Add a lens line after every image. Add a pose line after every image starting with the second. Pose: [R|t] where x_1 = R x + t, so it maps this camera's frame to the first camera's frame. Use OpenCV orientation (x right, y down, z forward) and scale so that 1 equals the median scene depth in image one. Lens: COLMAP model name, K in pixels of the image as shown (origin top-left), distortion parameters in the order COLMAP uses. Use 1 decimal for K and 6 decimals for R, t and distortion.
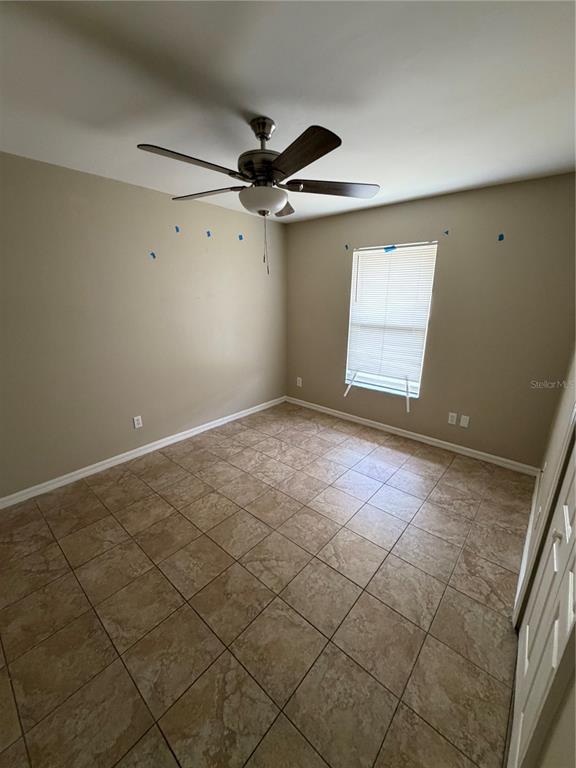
lens RADIAL K [[307.3, 0, 289.0], [0, 307.3, 382.5], [0, 0, 1]] dist [0.000094, 0.000844]
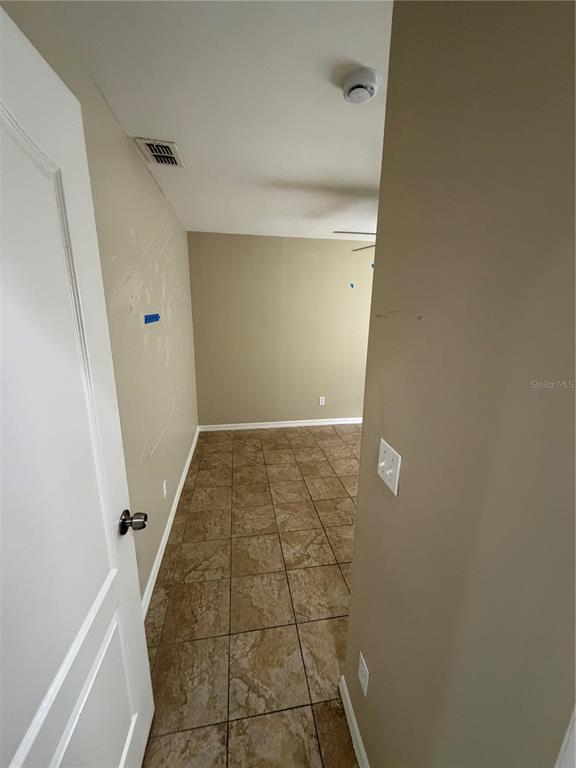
lens RADIAL K [[307.3, 0, 289.6], [0, 307.3, 384.8], [0, 0, 1]] dist [0.000094, 0.000844]
pose [[0.772959, 0.156955, -0.614735, 0.344107], [-0.189015, 0.981888, 0.013033, 0.087045], [0.605646, 0.106120, 0.788626, -0.296293]]
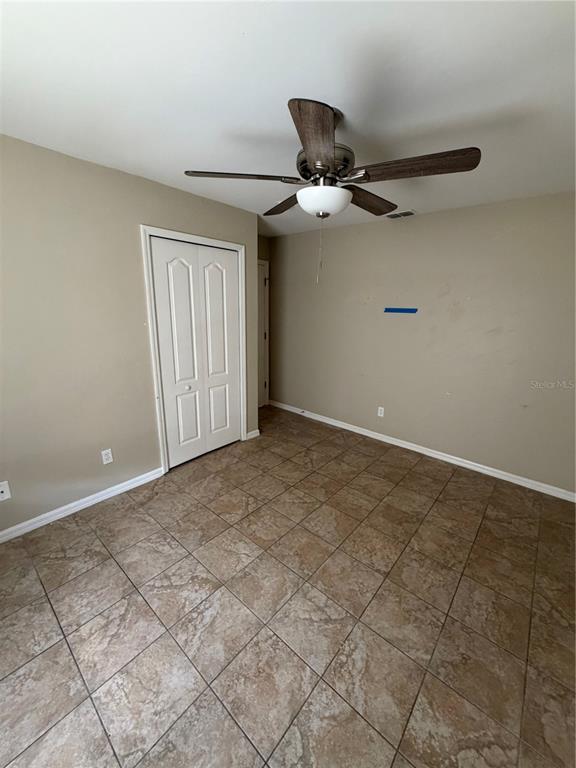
lens RADIAL K [[307.3, 0, 288.8], [0, 307.3, 382.3], [0, 0, 1]] dist [0.000094, 0.000844]
pose [[-0.999504, -0.029015, -0.012232, 0.011378], [-0.031165, 0.856087, 0.515891, -0.466846], [-0.004497, 0.516016, -0.856567, 1.586702]]
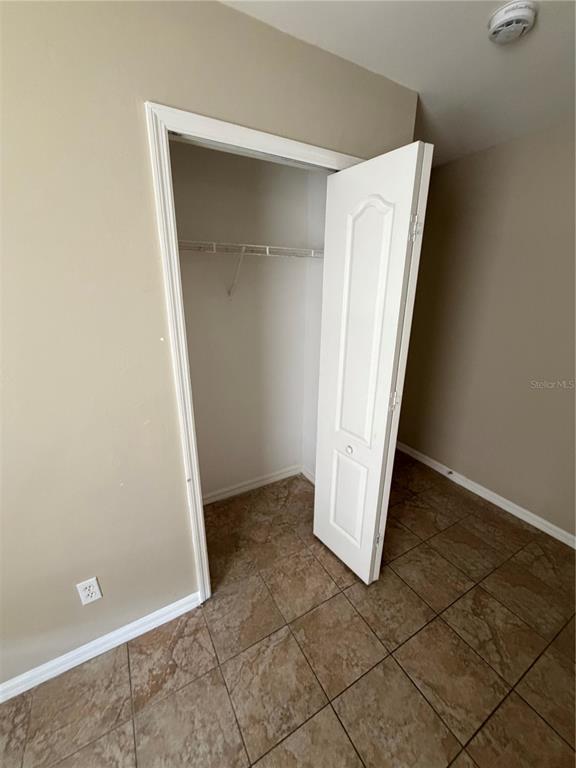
lens RADIAL K [[307.3, 0, 290.1], [0, 307.3, 381.9], [0, 0, 1]] dist [0.000094, 0.000844]
pose [[-0.945707, -0.111370, 0.305343, 0.149809], [0.079043, 0.832449, 0.548435, -0.265558], [-0.315262, 0.542795, -0.778450, 0.904366]]
